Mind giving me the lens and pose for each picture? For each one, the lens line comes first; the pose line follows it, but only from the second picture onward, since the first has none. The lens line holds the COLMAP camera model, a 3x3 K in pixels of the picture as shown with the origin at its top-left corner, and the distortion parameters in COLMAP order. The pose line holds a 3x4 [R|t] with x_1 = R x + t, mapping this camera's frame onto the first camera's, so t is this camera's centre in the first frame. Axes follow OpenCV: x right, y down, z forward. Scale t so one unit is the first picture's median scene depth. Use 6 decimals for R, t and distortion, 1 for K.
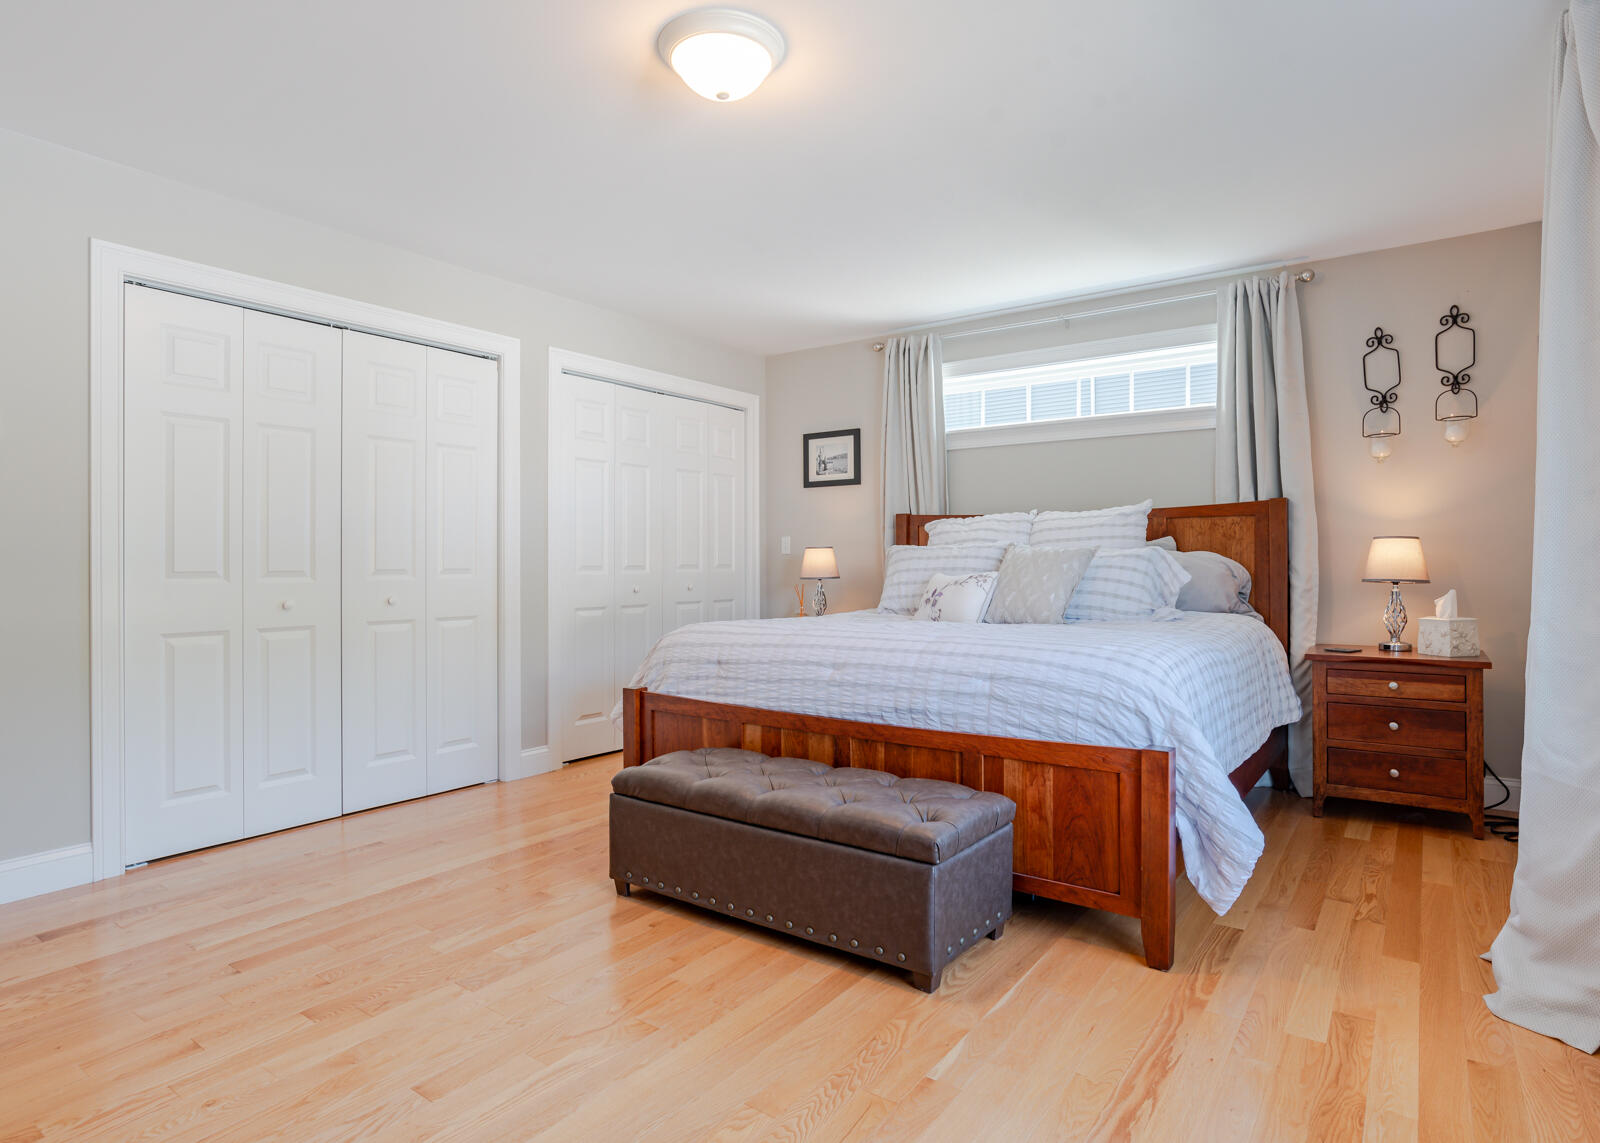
lens RADIAL K [[872.1, 0, 795.4], [0, 872.1, 570.7], [0, 0, 1]] dist [-0.034164, 0.000512]
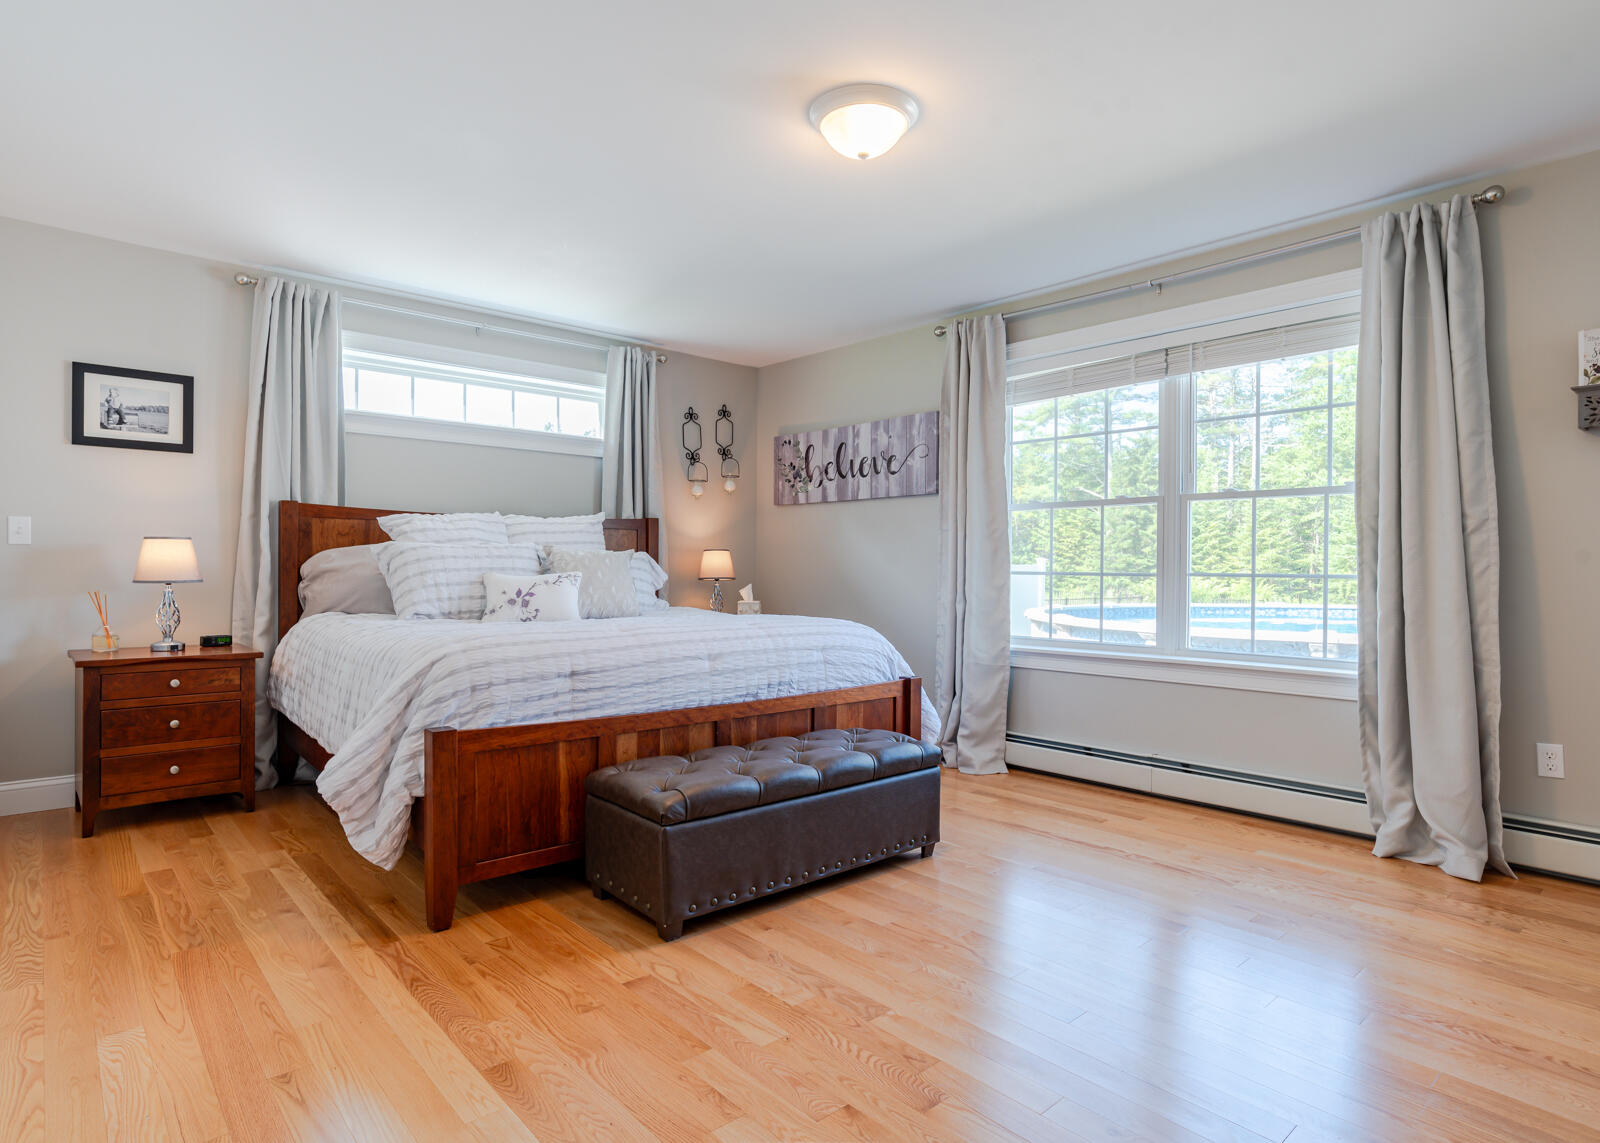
lens RADIAL K [[872.1, 0, 795.4], [0, 872.1, 570.7], [0, 0, 1]] dist [-0.034164, 0.000512]
pose [[0.216922, 0.005860, 0.976171, -0.802466], [0.001317, 0.999979, -0.006296, 0.007498], [-0.976188, 0.002651, 0.216909, 0.541980]]
